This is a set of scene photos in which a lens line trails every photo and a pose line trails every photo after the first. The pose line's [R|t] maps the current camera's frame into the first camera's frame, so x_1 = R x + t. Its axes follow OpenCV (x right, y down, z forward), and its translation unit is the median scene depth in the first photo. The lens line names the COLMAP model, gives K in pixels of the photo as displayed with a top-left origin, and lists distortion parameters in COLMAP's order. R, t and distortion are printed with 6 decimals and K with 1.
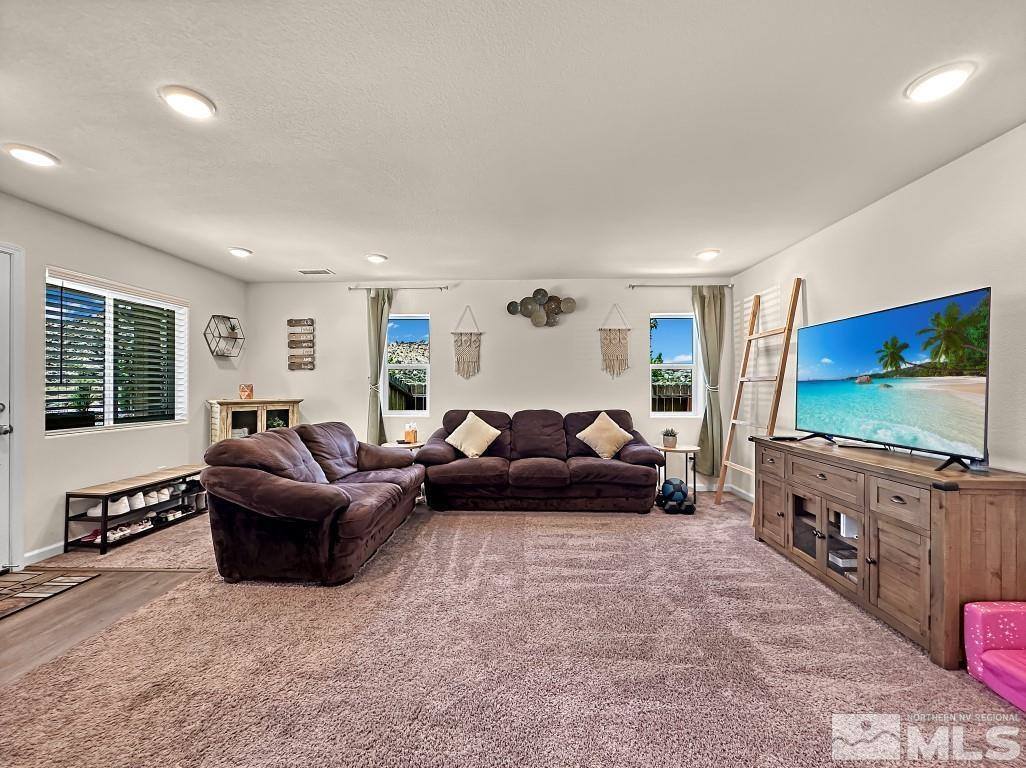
lens RADIAL K [[416.0, 0, 512.4], [0, 416.0, 382.7], [0, 0, 1]] dist [-0.002213, 0.000466]
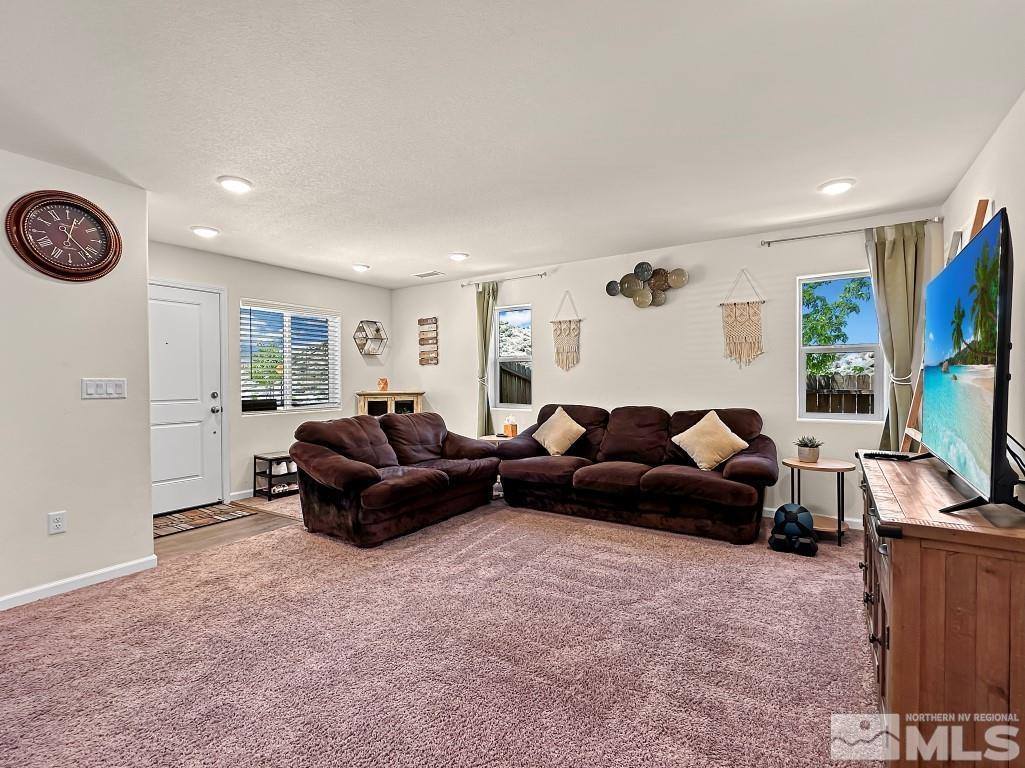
lens RADIAL K [[487.1, 0, 507.9], [0, 487.1, 380.3], [0, 0, 1]] dist [0.001062, -0.000629]
pose [[0.854724, -0.004094, -0.519066, 0.400427], [0.010602, 0.999898, 0.009572, 0.000023], [0.518974, -0.013685, 0.854680, 0.016960]]
